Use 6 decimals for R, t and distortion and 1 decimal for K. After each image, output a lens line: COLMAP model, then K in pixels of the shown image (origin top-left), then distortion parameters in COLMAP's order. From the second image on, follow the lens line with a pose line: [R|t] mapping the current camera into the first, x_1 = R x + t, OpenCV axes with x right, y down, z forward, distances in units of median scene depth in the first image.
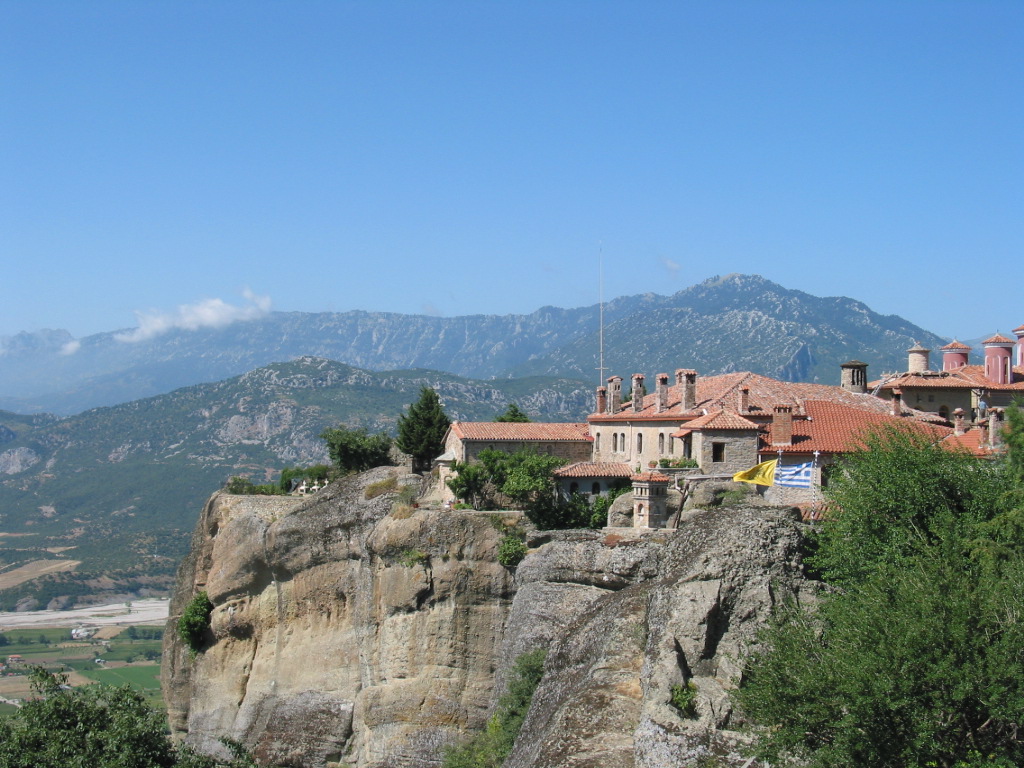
lens RADIAL K [[1356.0, 0, 512.0], [0, 1356.0, 384.0], [0, 0, 1]] dist [-0.098432, -0.002924]
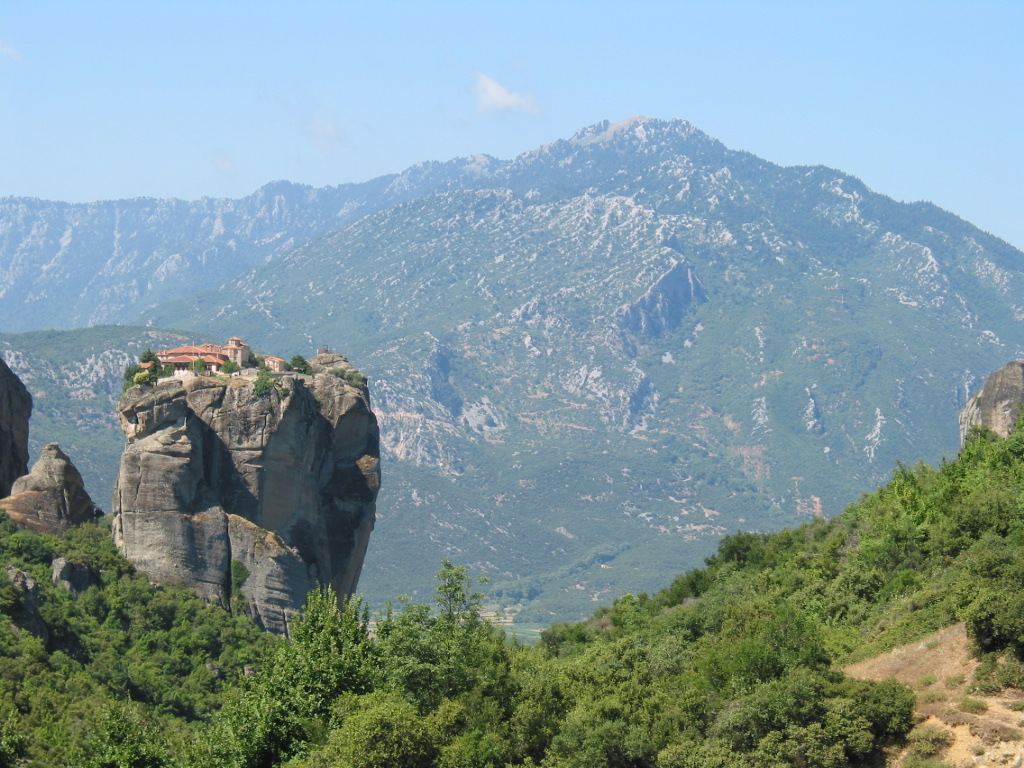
lens RADIAL K [[3004.8, 0, 512.0], [0, 3004.8, 384.0], [0, 0, 1]] dist [0.264660, -0.629796]
pose [[0.998862, -0.002679, 0.047618, 0.077001], [0.001977, 0.999889, 0.014781, -0.000050], [-0.047652, -0.014670, 0.998756, -0.123760]]
